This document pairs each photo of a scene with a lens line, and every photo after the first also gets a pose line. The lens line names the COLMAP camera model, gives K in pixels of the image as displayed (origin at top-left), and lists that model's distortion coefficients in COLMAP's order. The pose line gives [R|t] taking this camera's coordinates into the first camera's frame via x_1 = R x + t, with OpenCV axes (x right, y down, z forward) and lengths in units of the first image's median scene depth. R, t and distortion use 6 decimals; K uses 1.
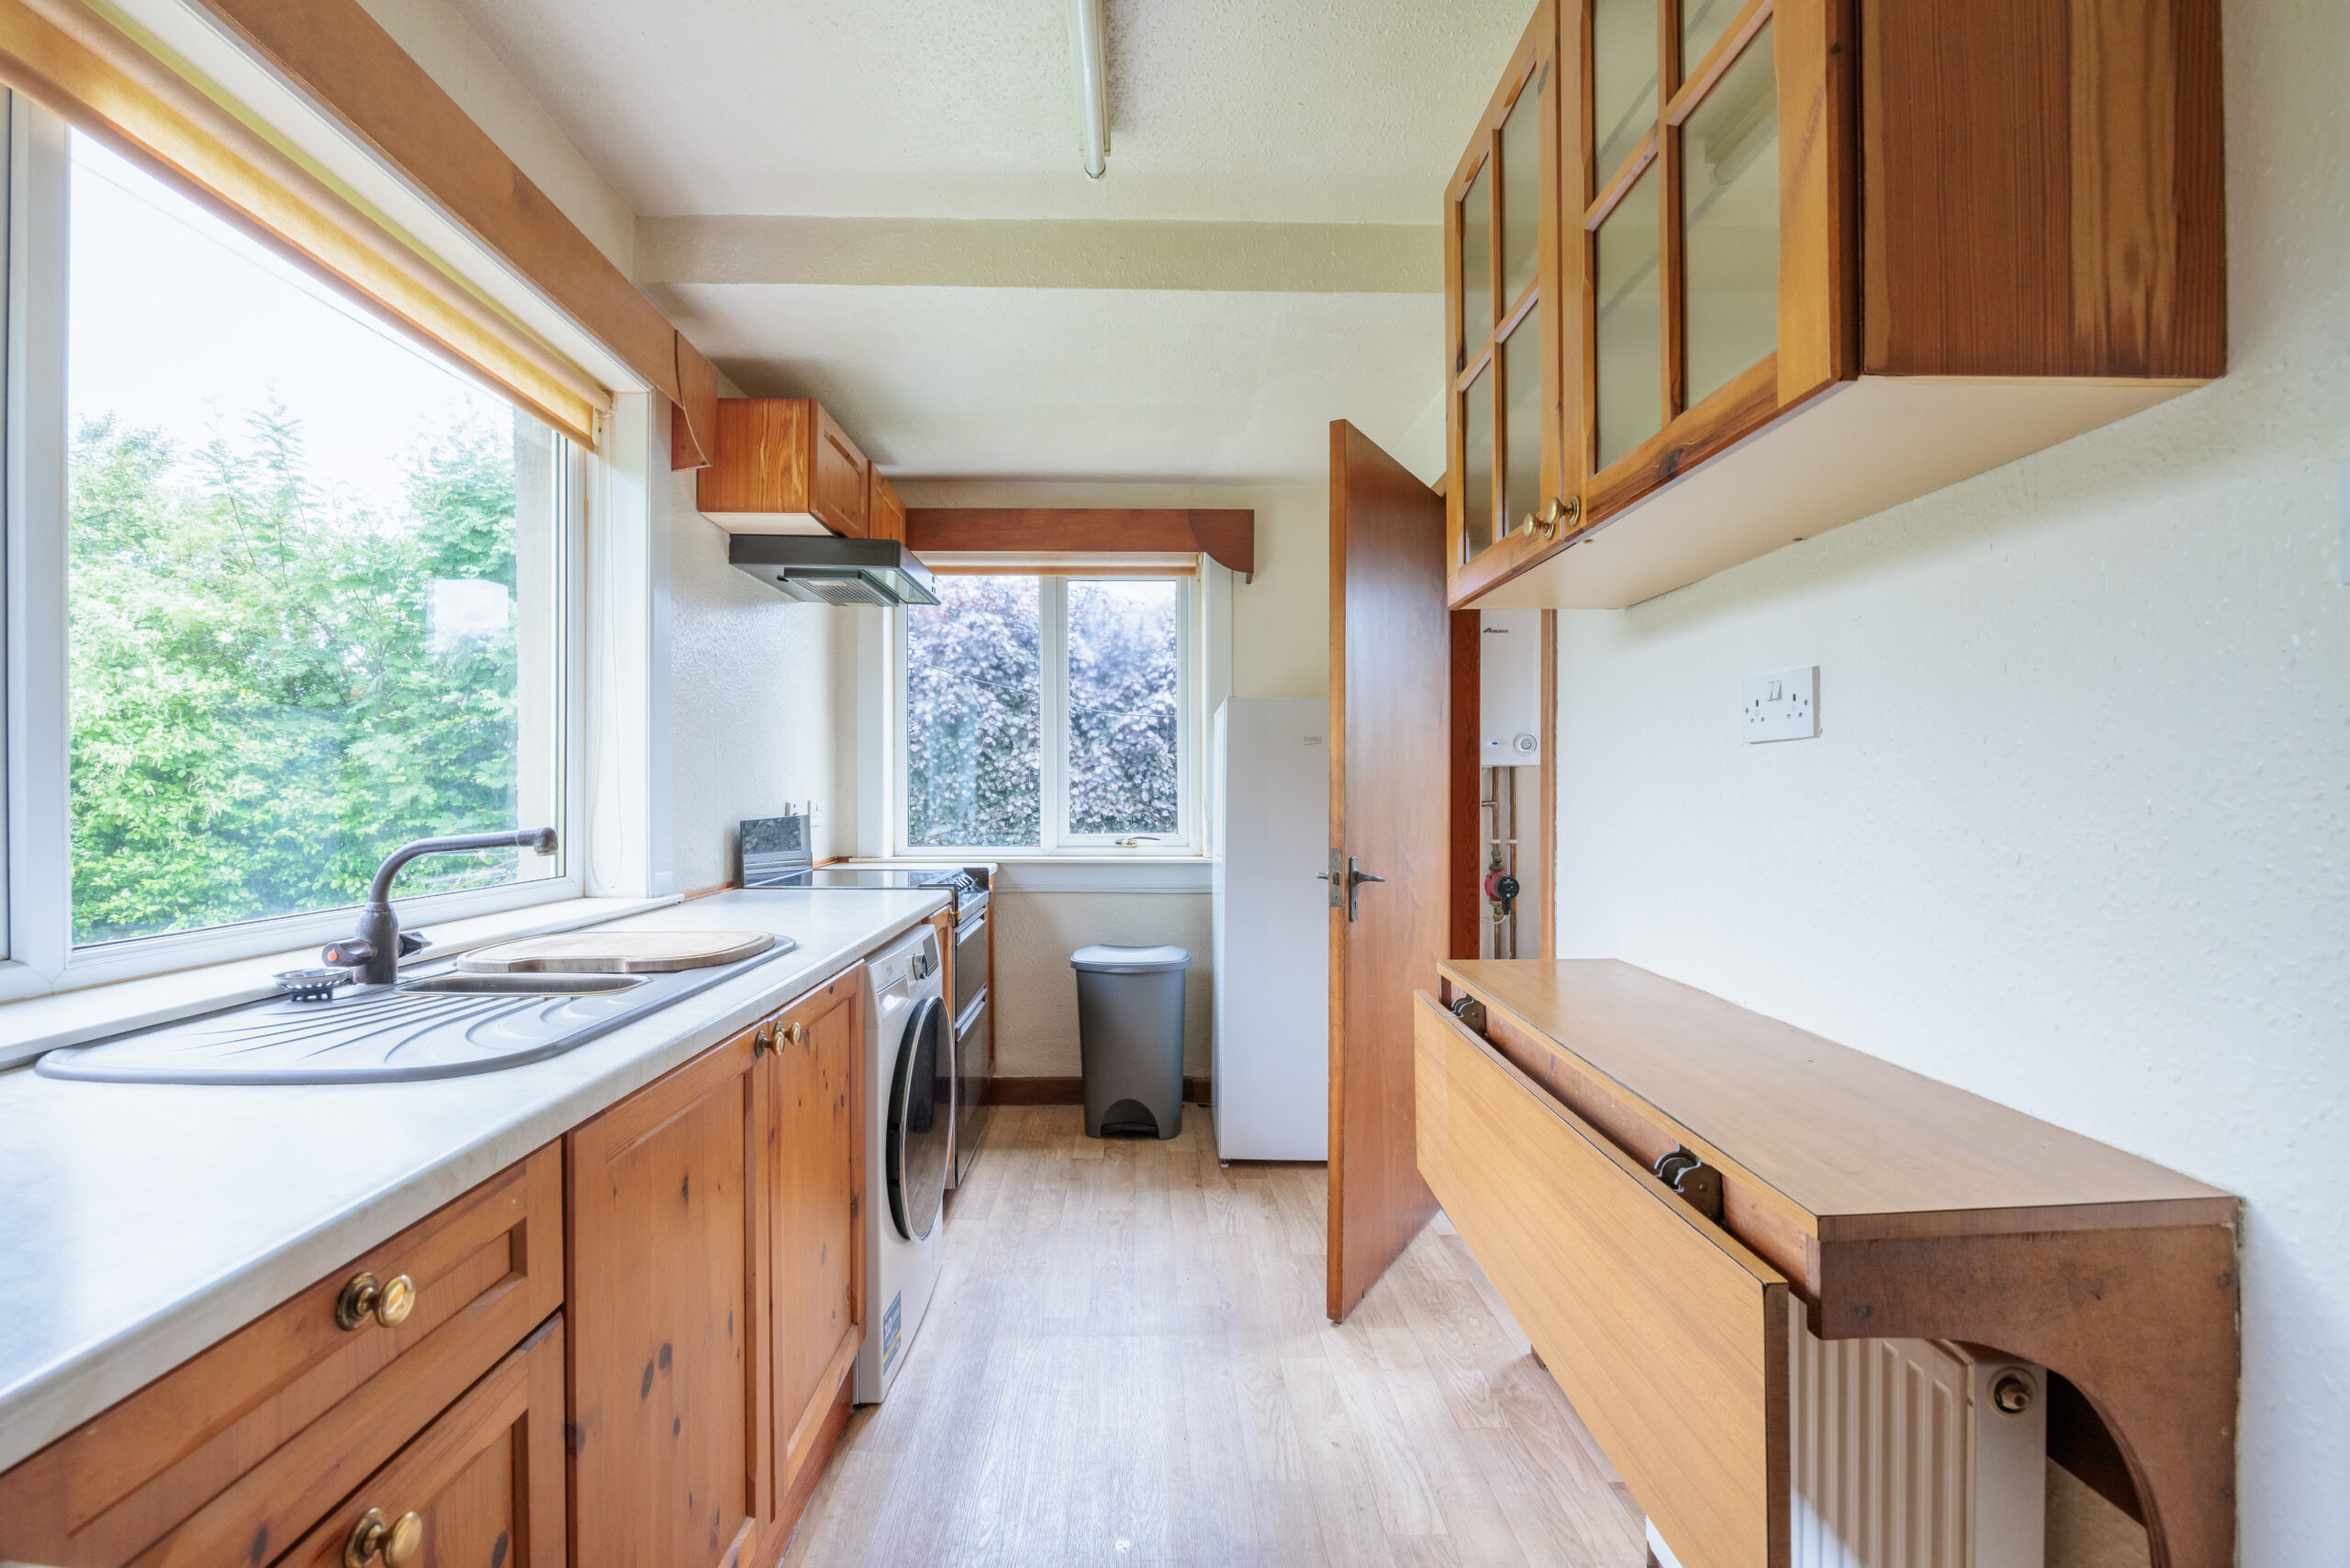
lens RADIAL K [[1037.1, 0, 1165.1], [0, 1037.1, 798.9], [0, 0, 1]] dist [-0.014545, -0.000139]
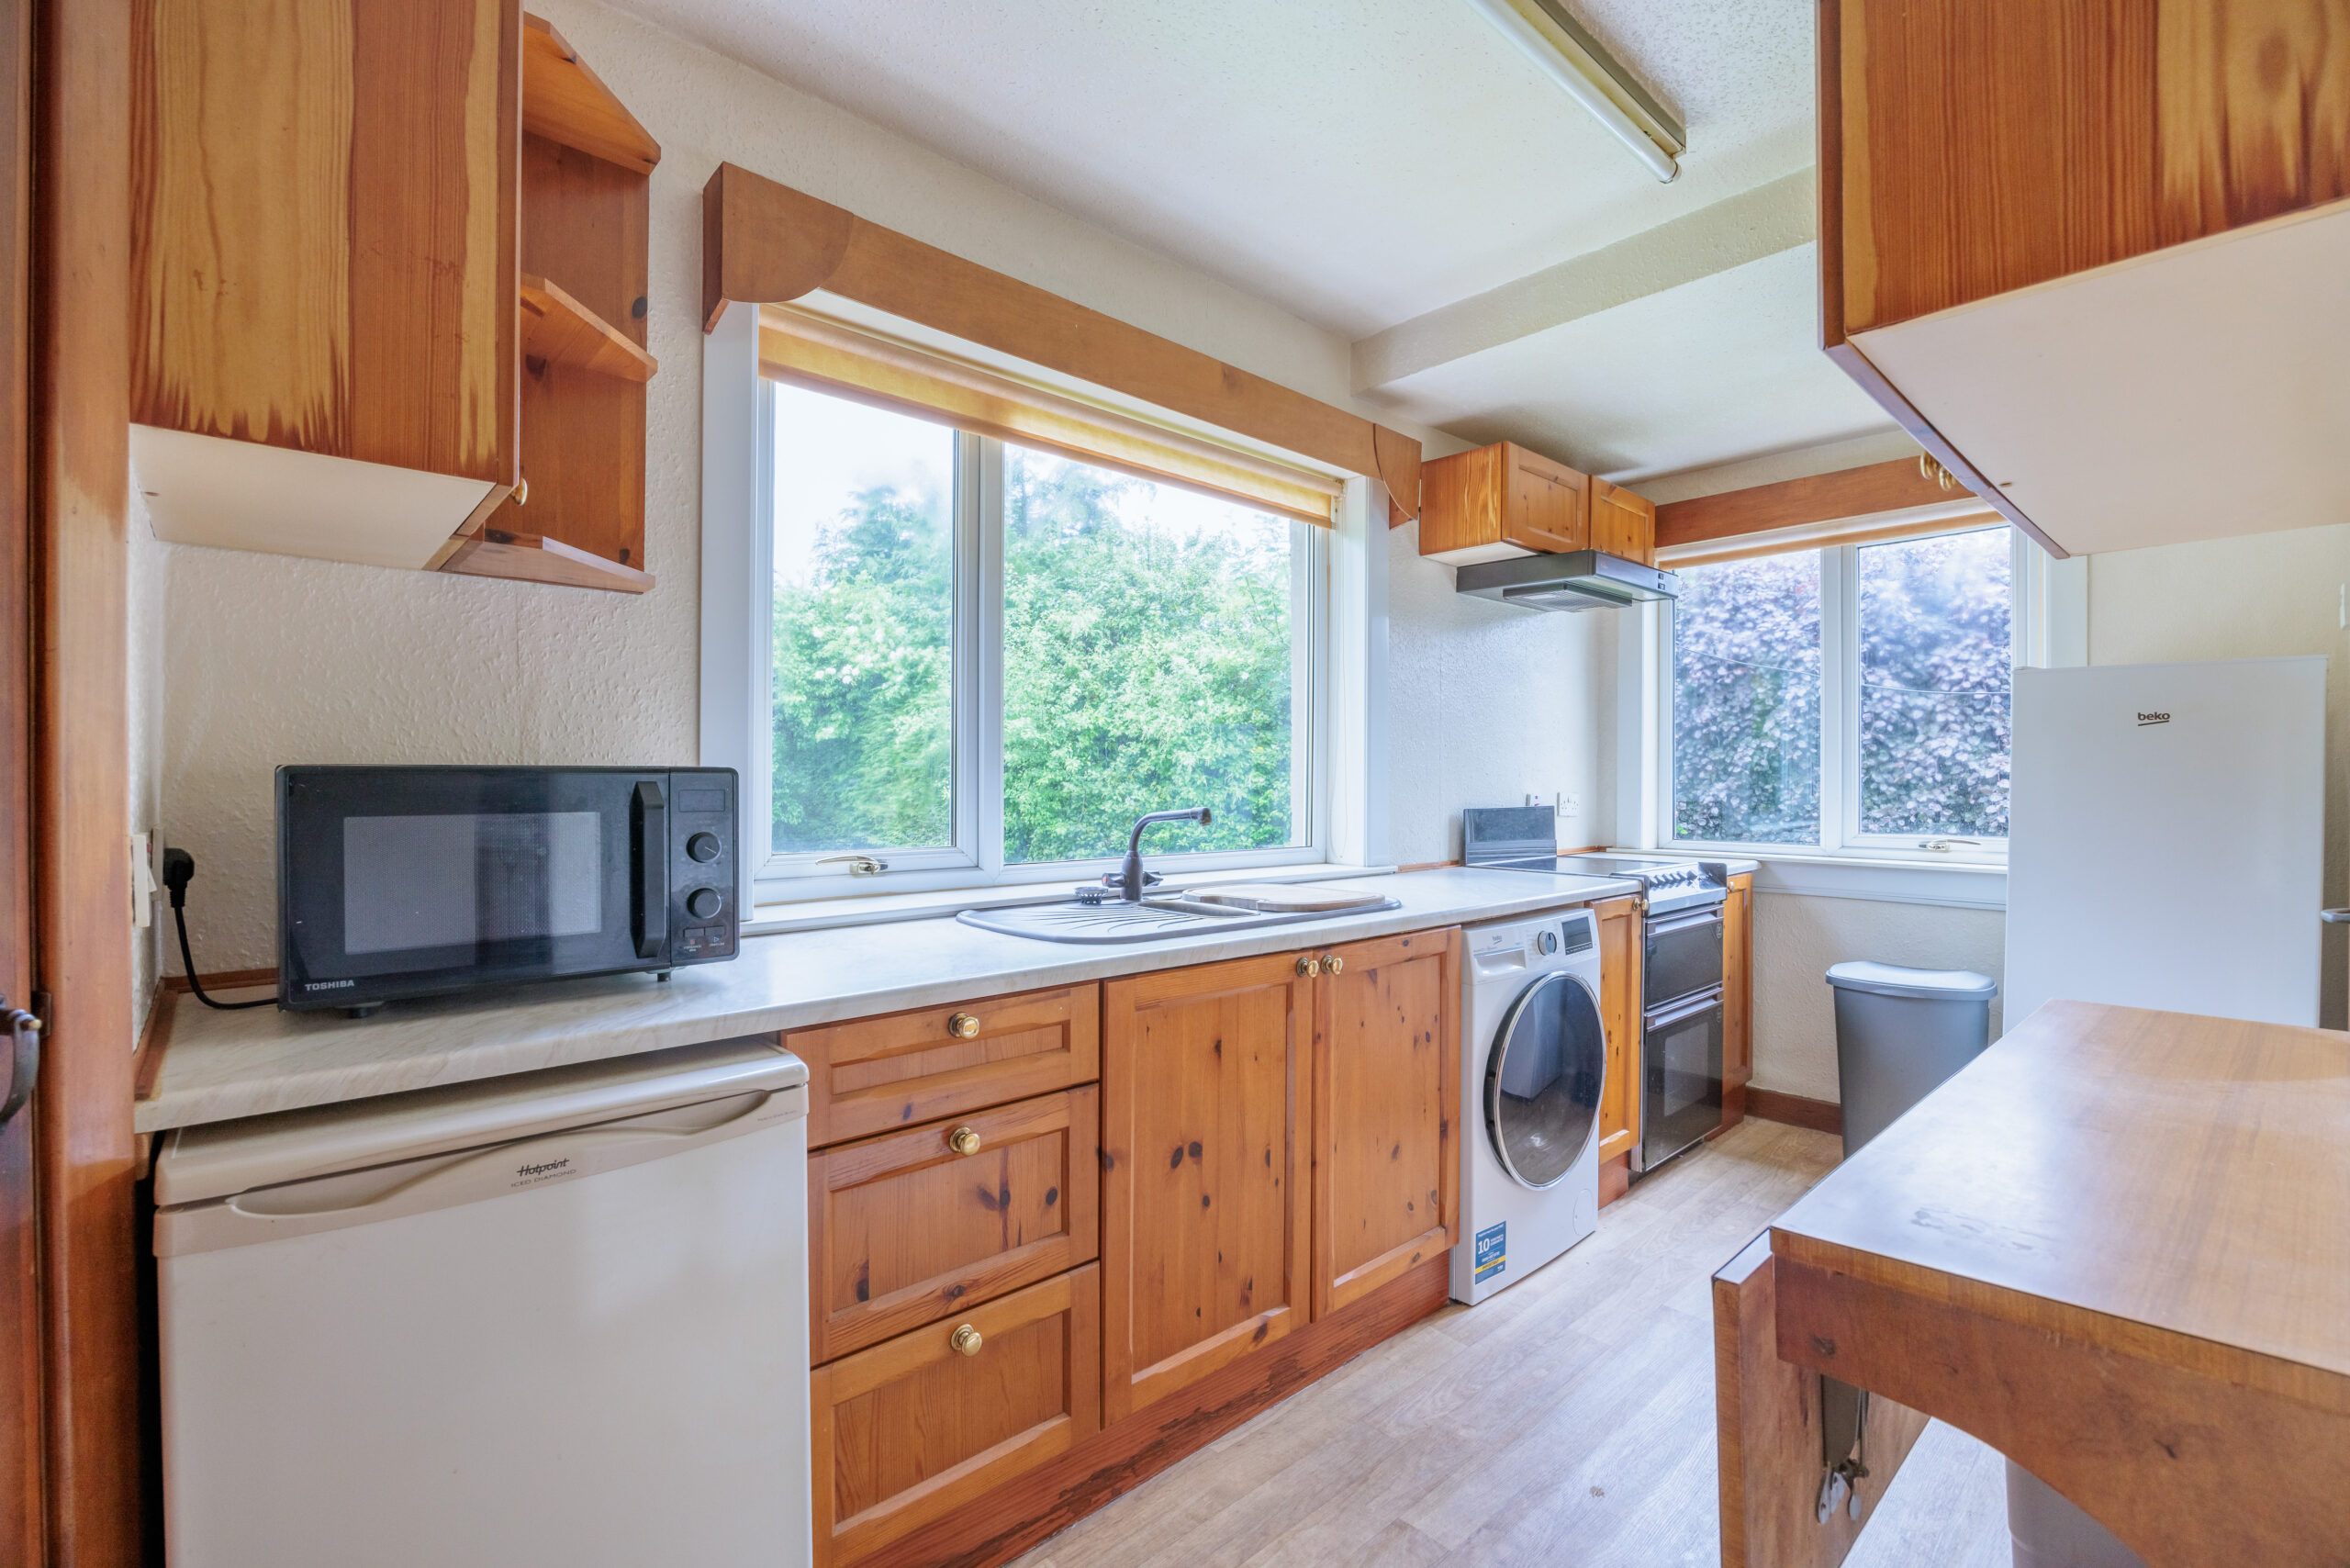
lens RADIAL K [[1033.0, 0, 1186.5], [0, 1033.0, 788.4], [0, 0, 1]] dist [-0.016488, -0.000360]
pose [[0.659561, 0.005391, -0.751631, 0.236993], [-0.007576, 0.999971, 0.000524, -0.000762], [0.751613, 0.005349, 0.659583, -0.012100]]
